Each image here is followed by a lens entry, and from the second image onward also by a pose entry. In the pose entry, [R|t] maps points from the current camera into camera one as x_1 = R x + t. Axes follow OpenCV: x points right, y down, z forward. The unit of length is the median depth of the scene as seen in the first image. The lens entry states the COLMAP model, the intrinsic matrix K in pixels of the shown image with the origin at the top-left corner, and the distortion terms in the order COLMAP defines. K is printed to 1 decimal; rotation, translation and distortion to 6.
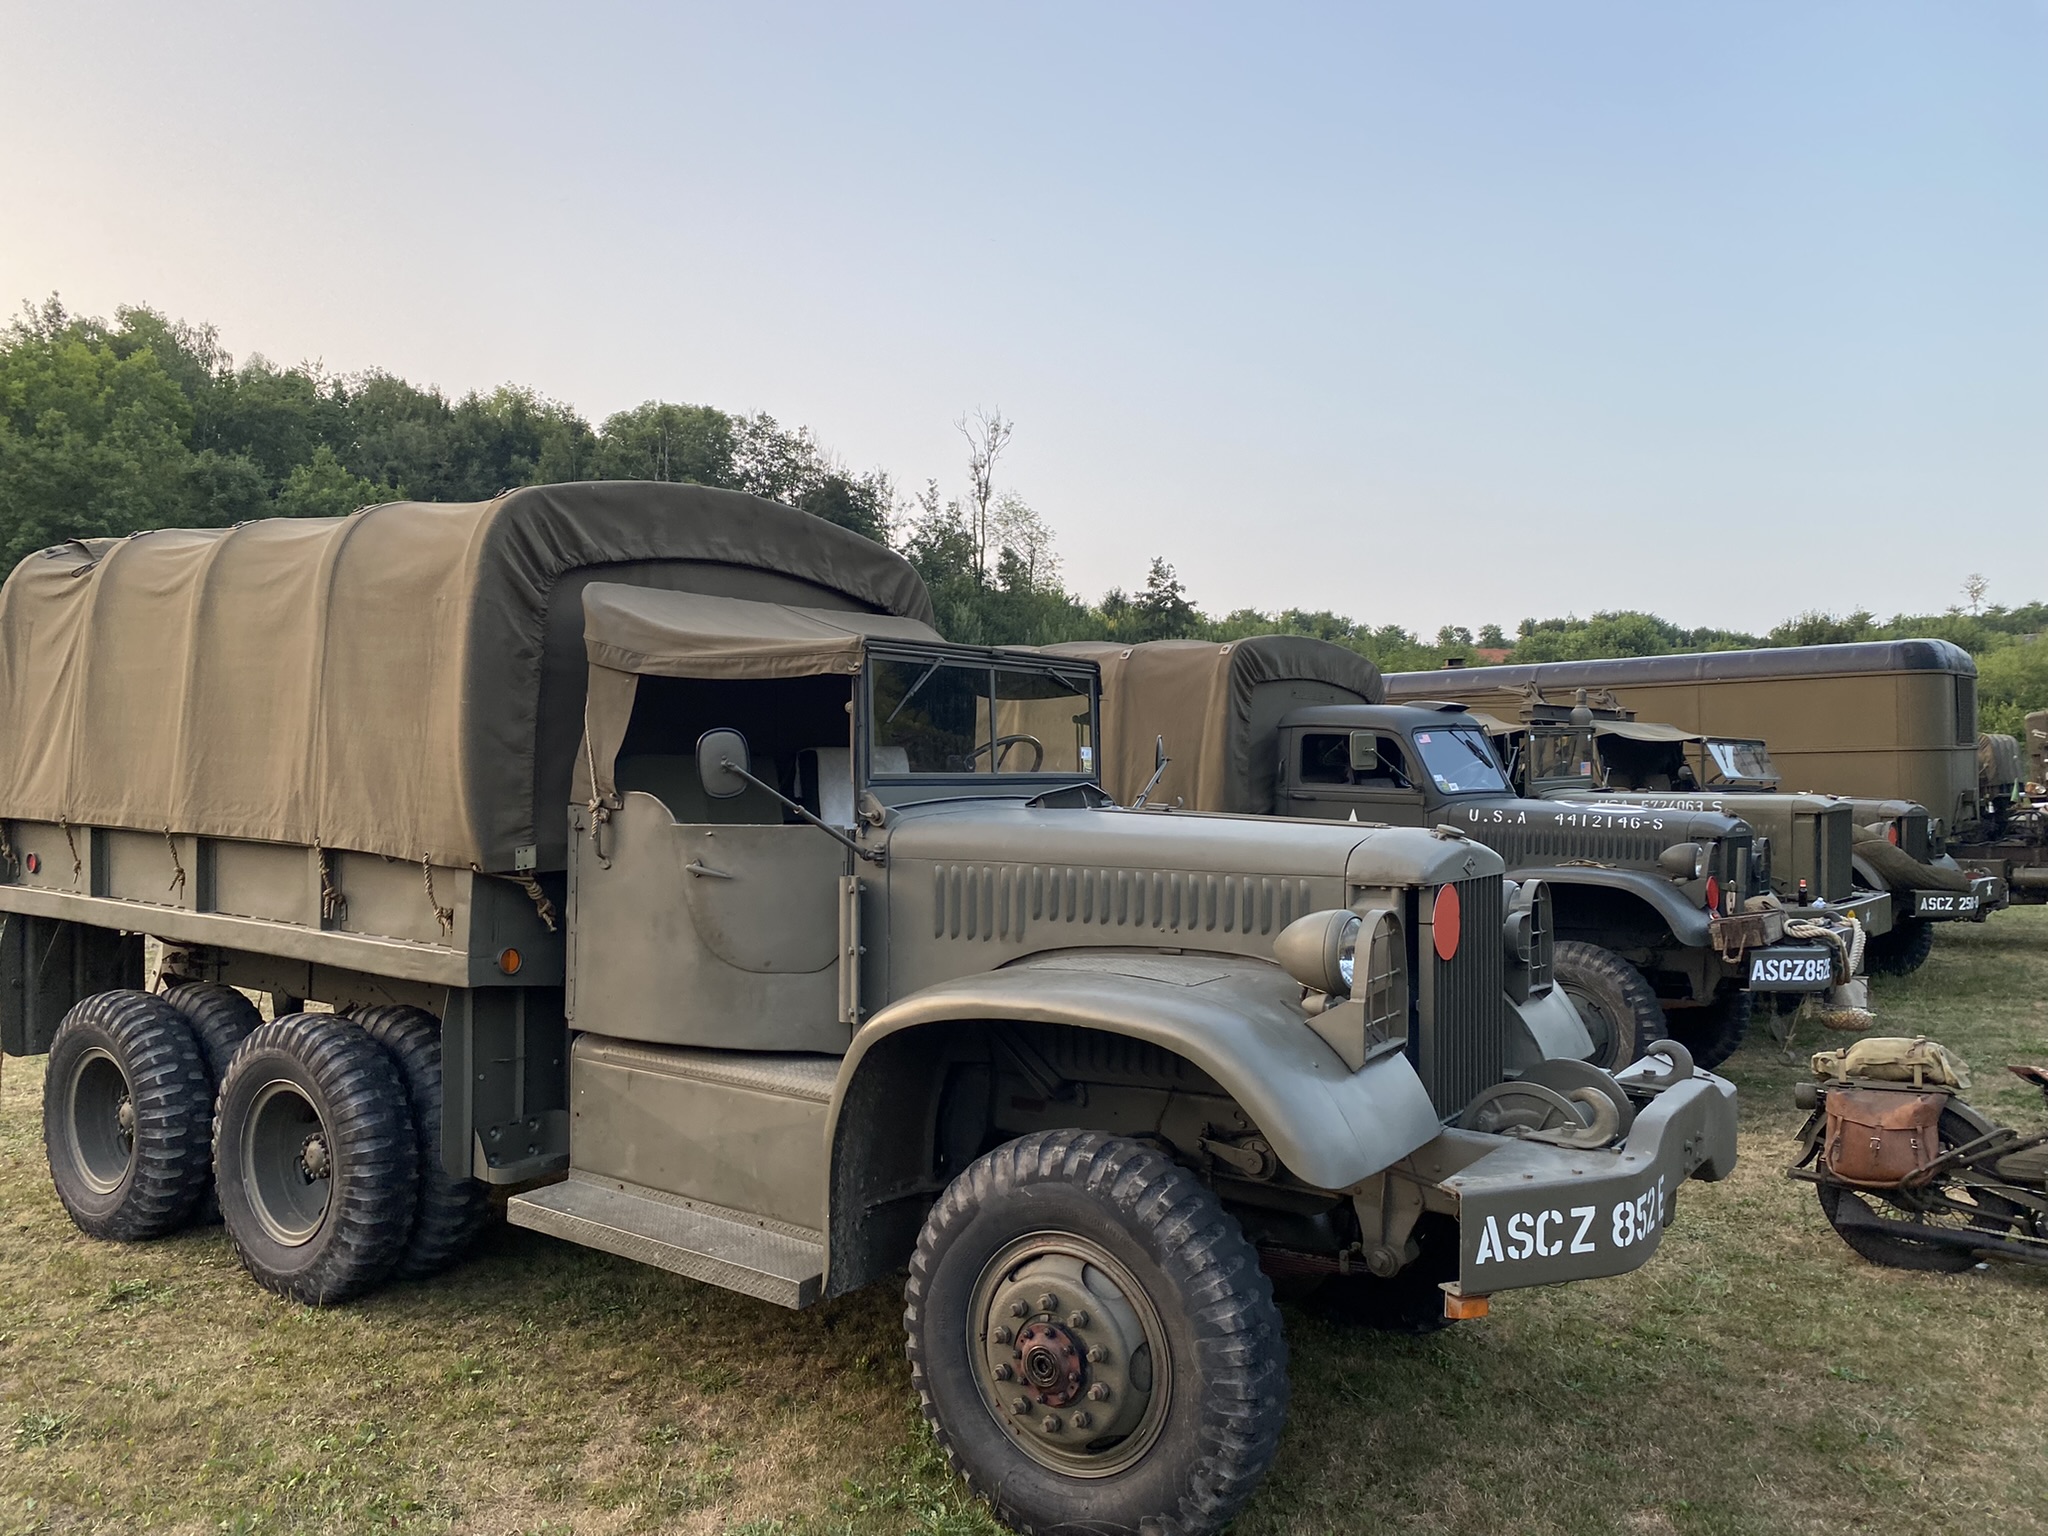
lens RADIAL K [[1568.7, 0, 988.4], [0, 1568.7, 782.1], [0, 0, 1]] dist [0.019372, -0.039449]
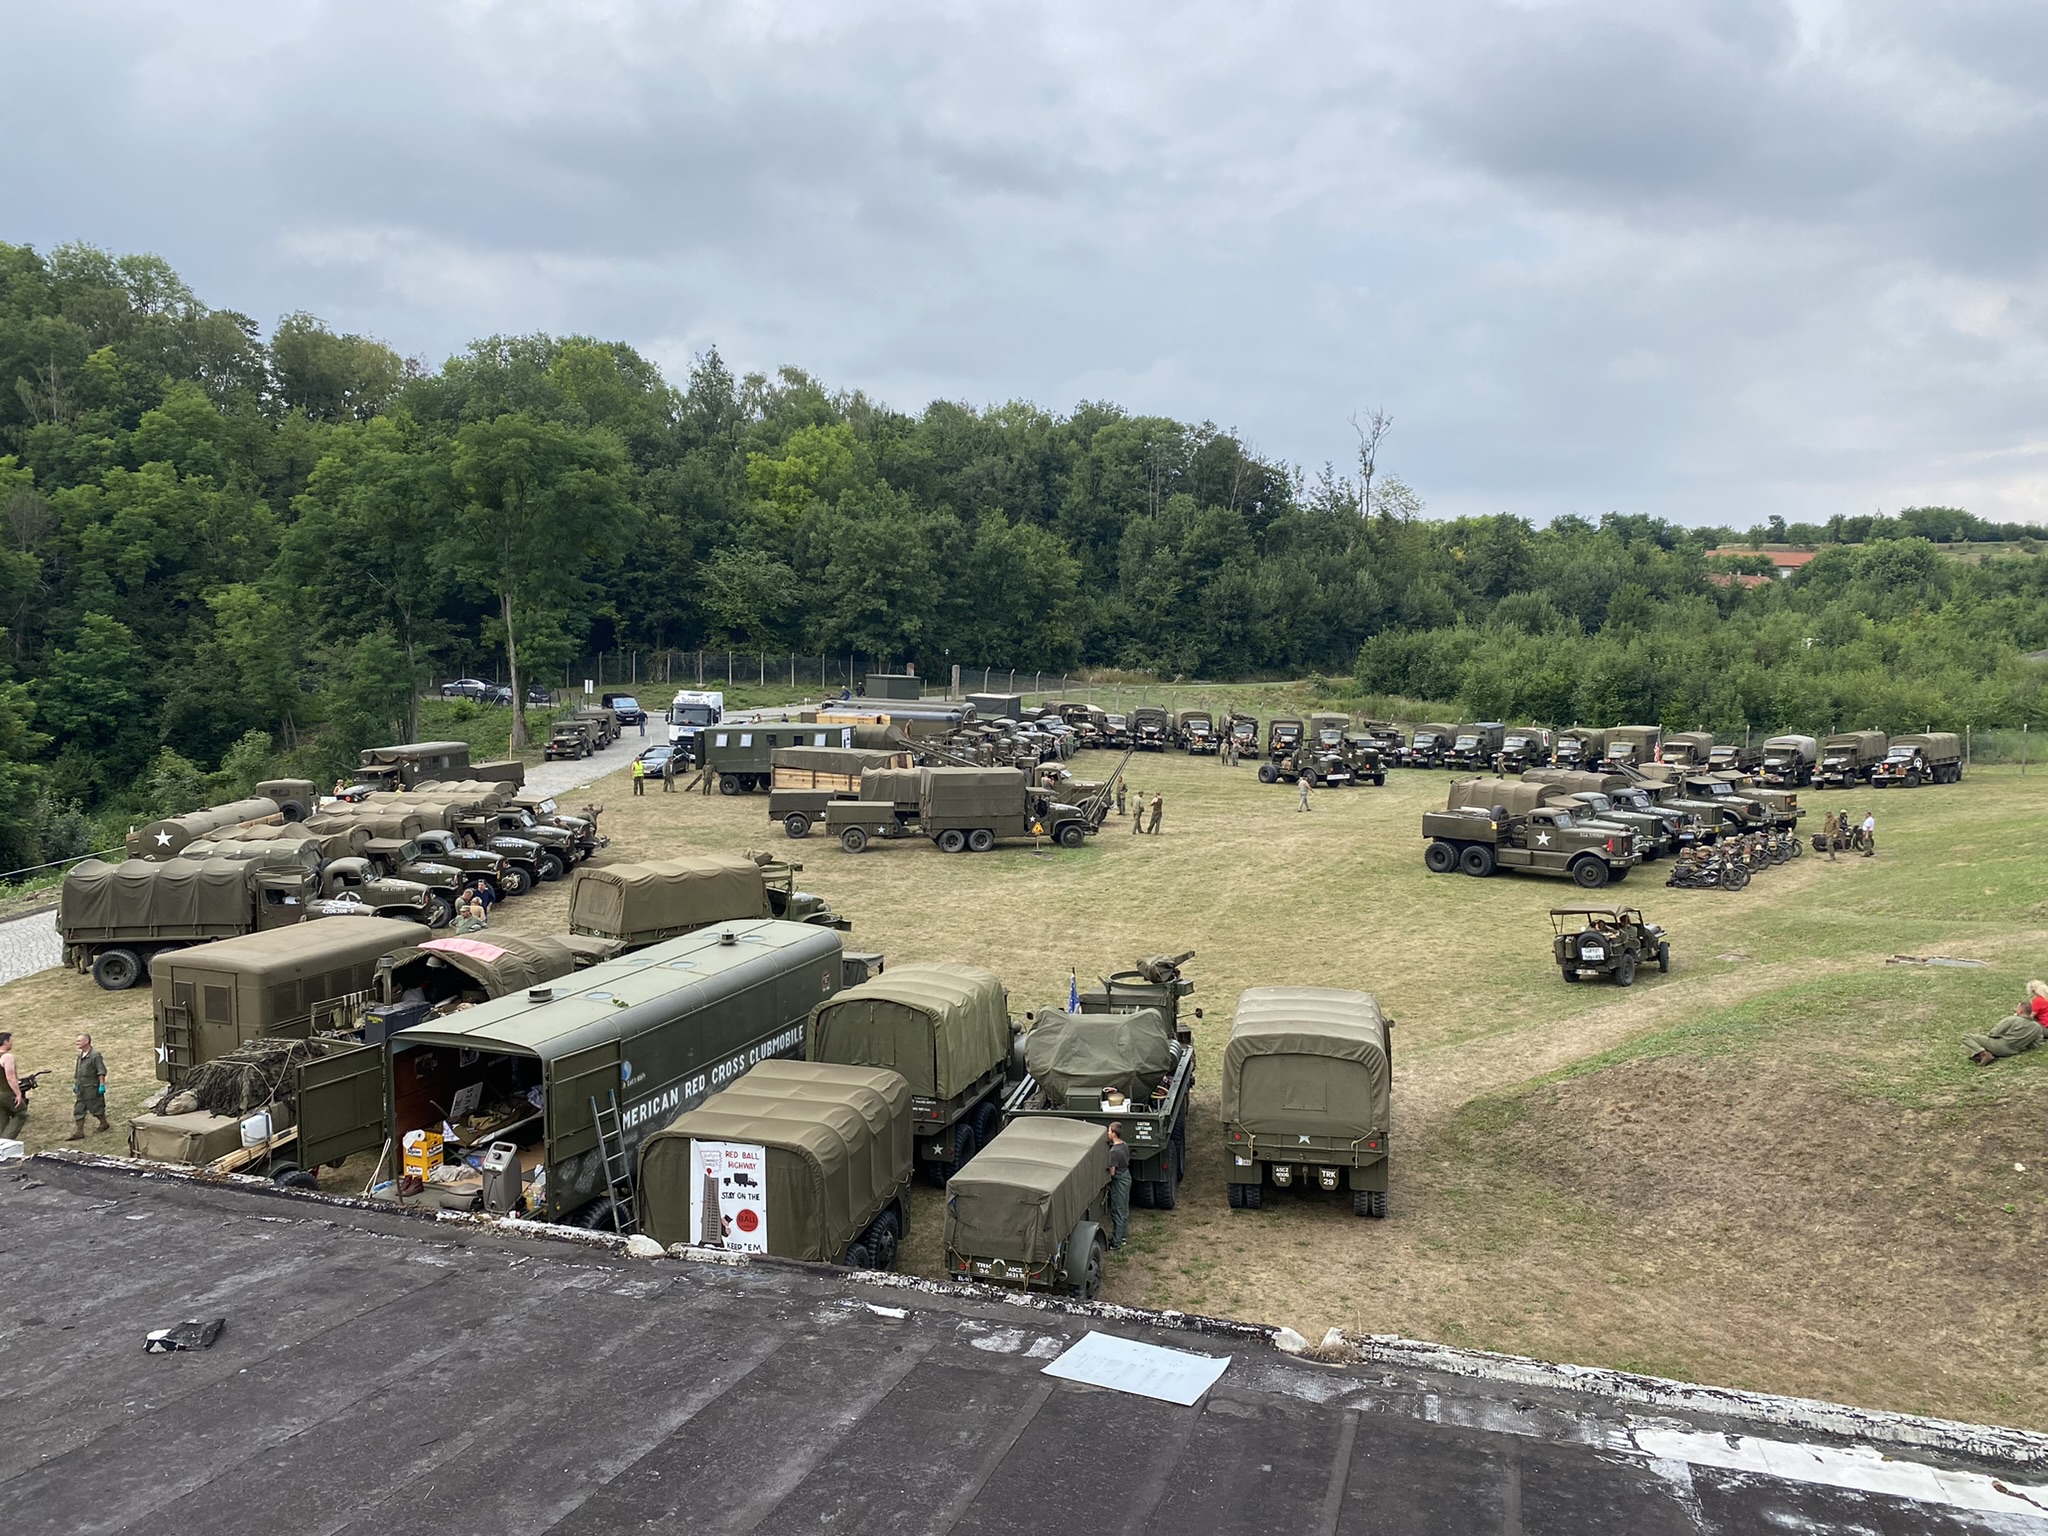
lens RADIAL K [[1559.5, 0, 1031.9], [0, 1559.5, 746.9], [0, 0, 1]] dist [0.024344, -0.028305]
pose [[0.987264, 0.010719, -0.158732, -0.071077], [0.000453, 0.997534, 0.070181, -0.043429], [0.159093, -0.069359, 0.984824, -0.355149]]
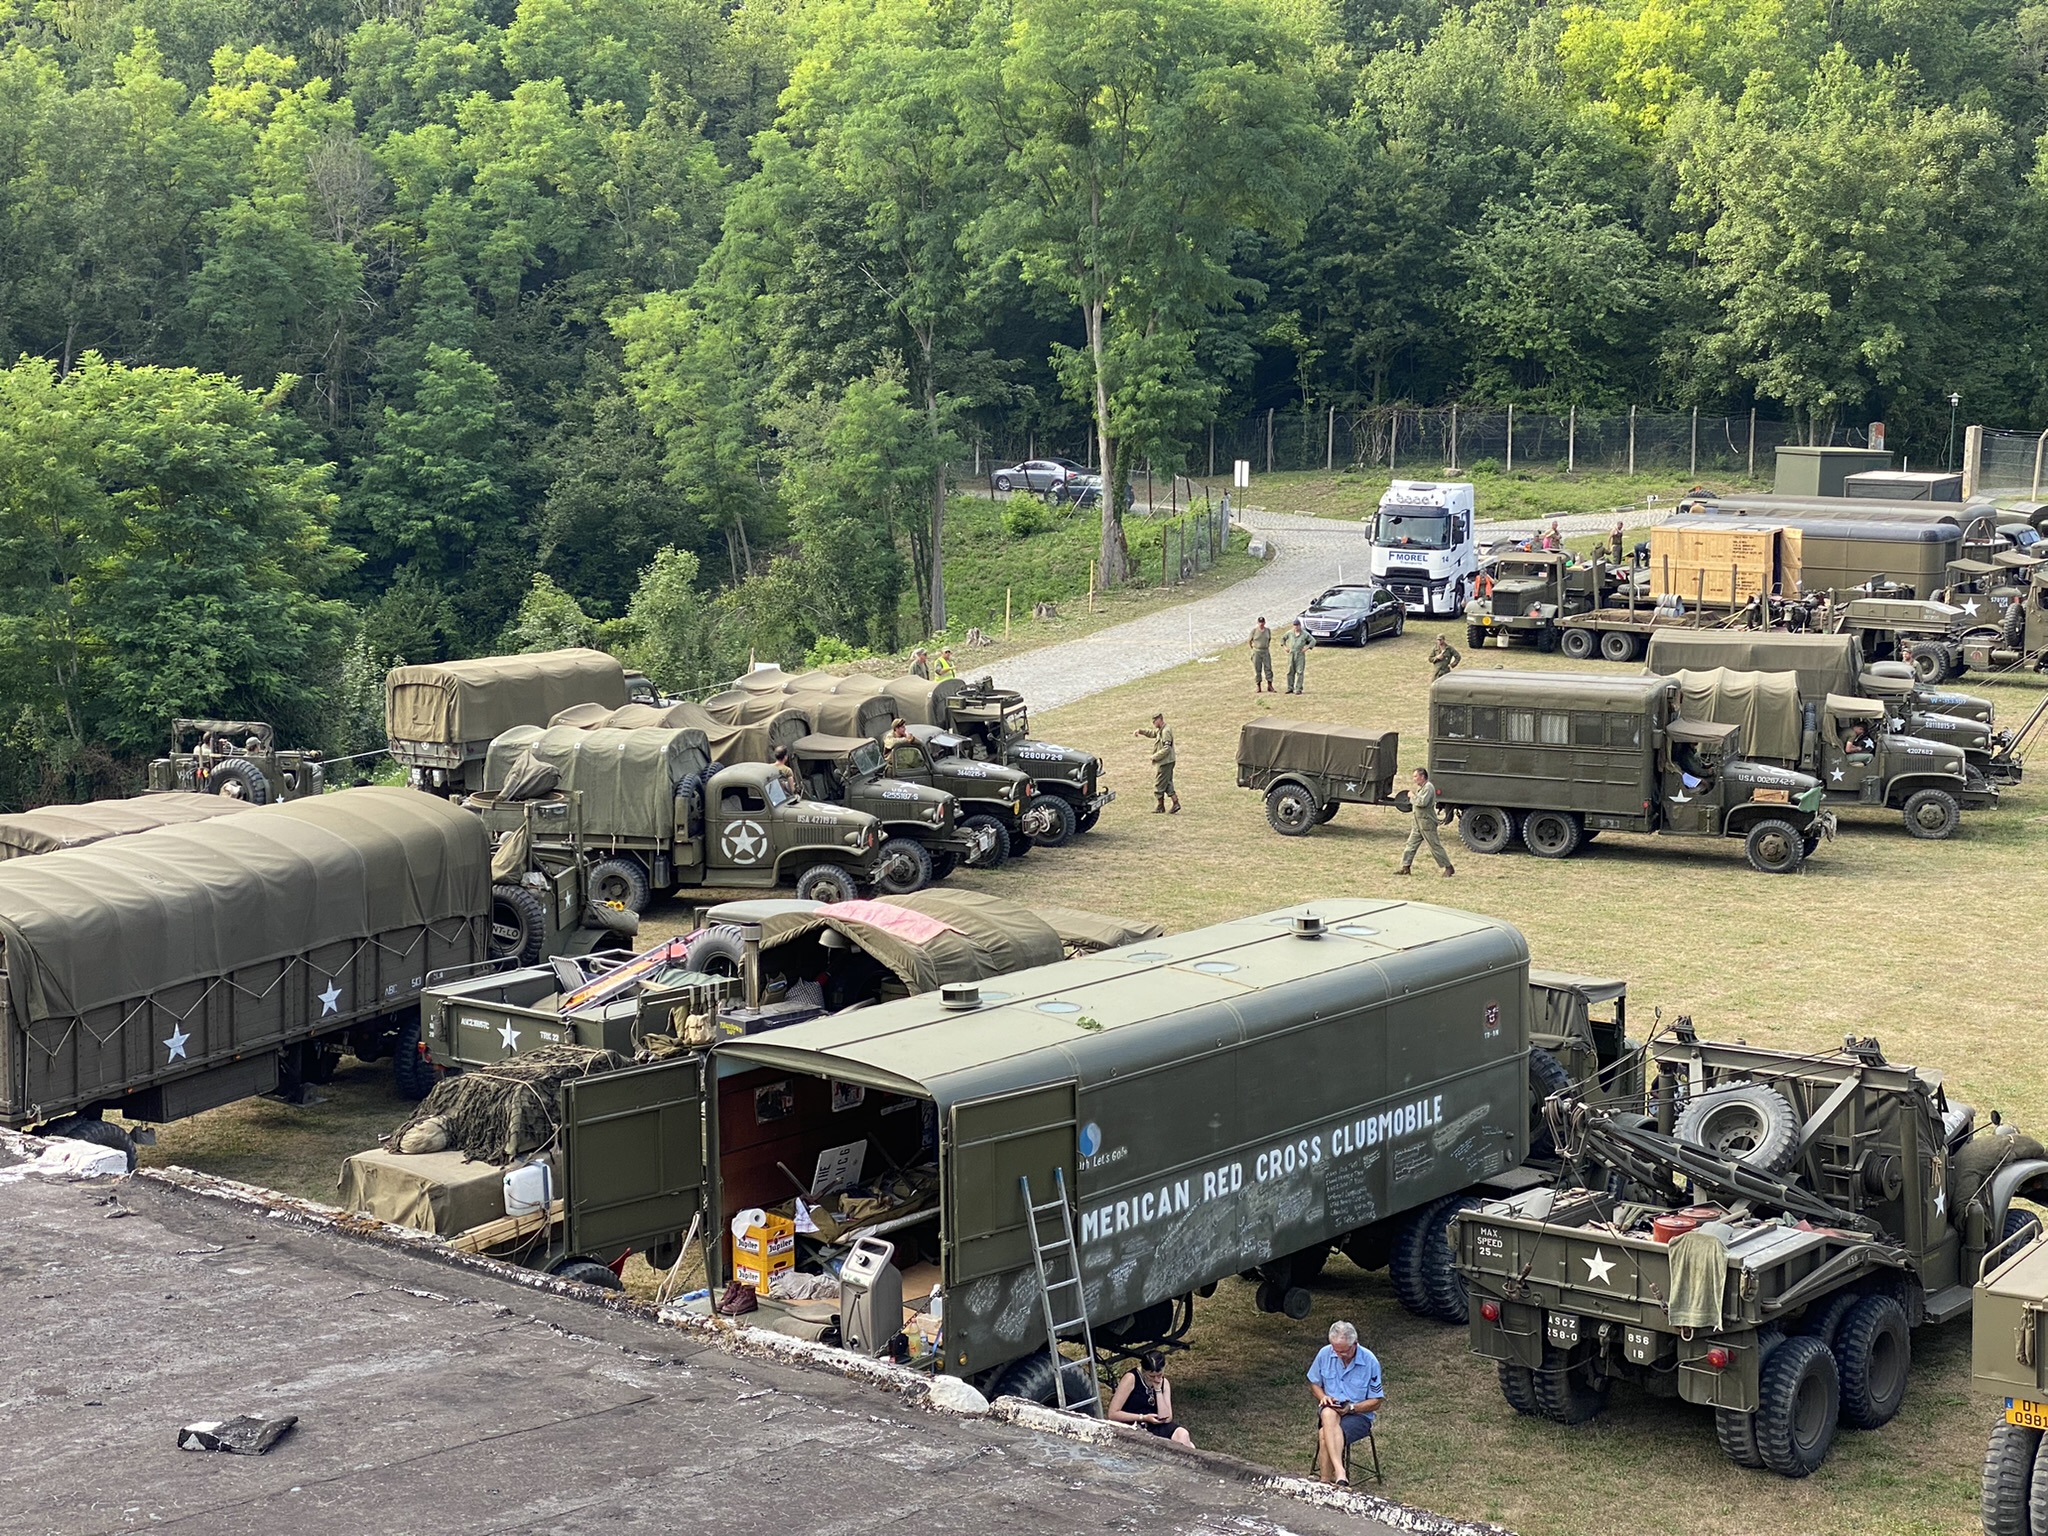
lens RADIAL K [[3038.4, 0, 1019.1], [0, 3038.4, 765.5], [0, 0, 1]] dist [0.181643, -0.494247]
pose [[0.865271, 0.054145, -0.498372, -0.055200], [0.009142, 0.992280, 0.123677, -0.042832], [0.501221, -0.111570, 0.858096, -0.358191]]
